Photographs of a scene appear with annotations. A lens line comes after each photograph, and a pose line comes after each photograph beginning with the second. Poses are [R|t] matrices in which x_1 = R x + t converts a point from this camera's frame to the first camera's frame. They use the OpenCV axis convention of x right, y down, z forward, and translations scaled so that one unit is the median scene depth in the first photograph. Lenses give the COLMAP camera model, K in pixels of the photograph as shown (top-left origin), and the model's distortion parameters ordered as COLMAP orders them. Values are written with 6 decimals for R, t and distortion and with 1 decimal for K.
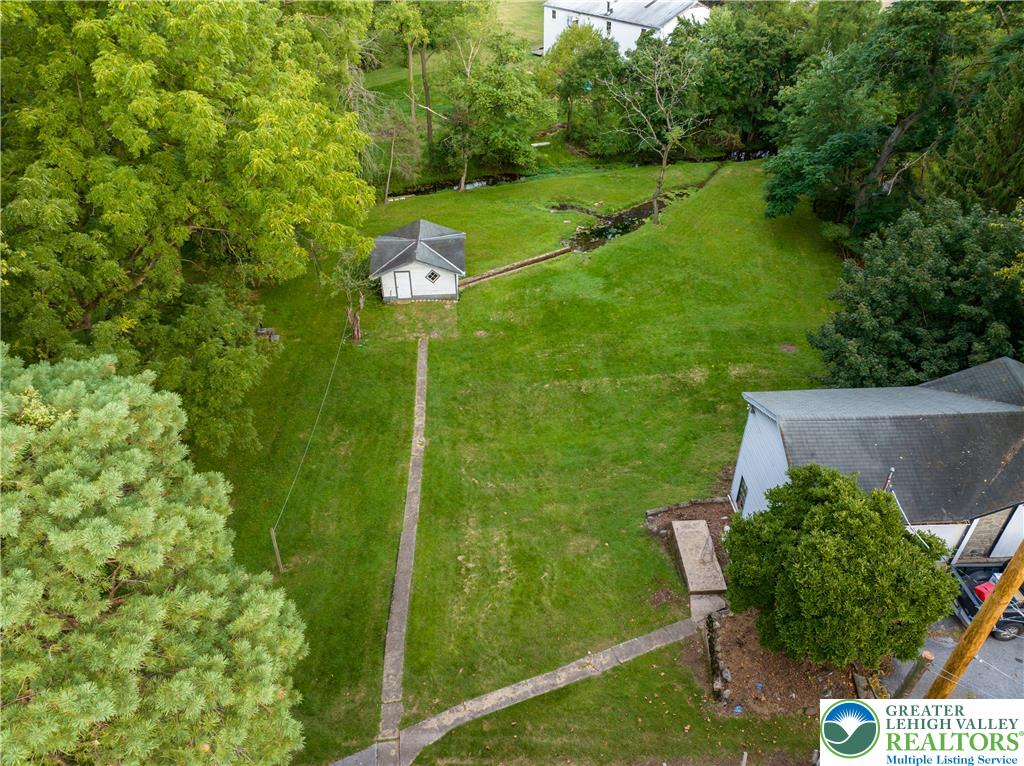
lens RADIAL K [[717.0, 0, 517.5], [0, 717.0, 377.4], [0, 0, 1]] dist [-0.037248, -0.005186]
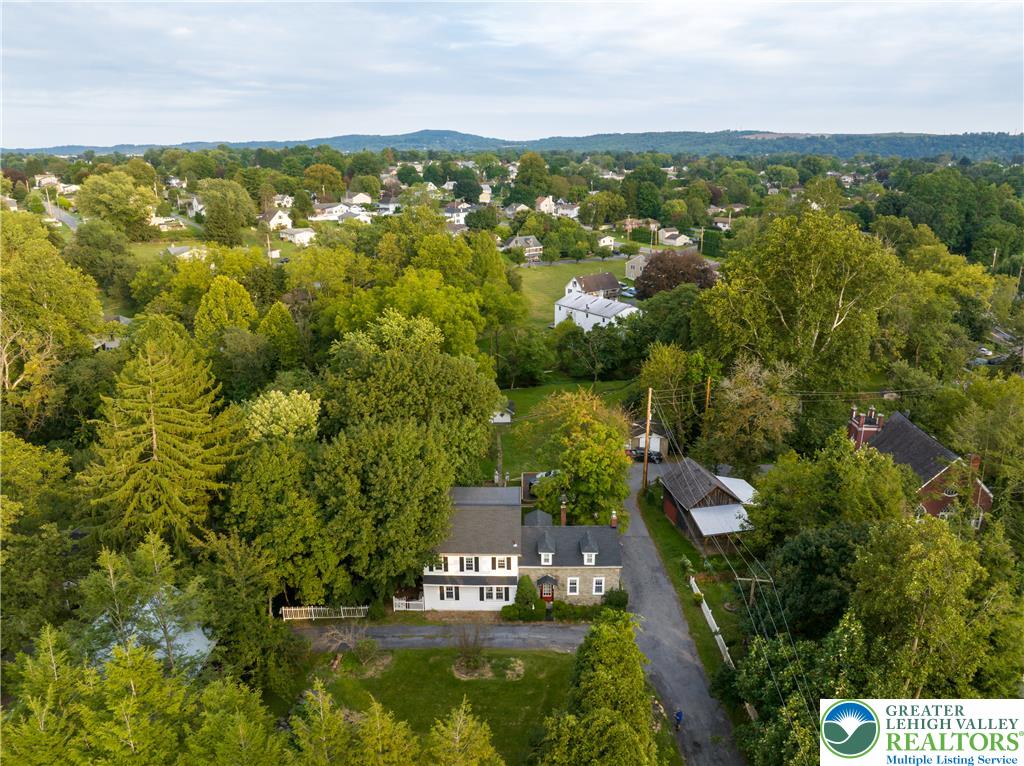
lens RADIAL K [[721.0, 0, 516.7], [0, 721.0, 381.3], [0, 0, 1]] dist [-0.033665, -0.005998]
pose [[0.998861, 0.015608, -0.045086, 0.067311], [-0.029138, 0.947839, -0.317415, 0.729389], [0.037780, 0.318367, 0.947214, -1.947988]]
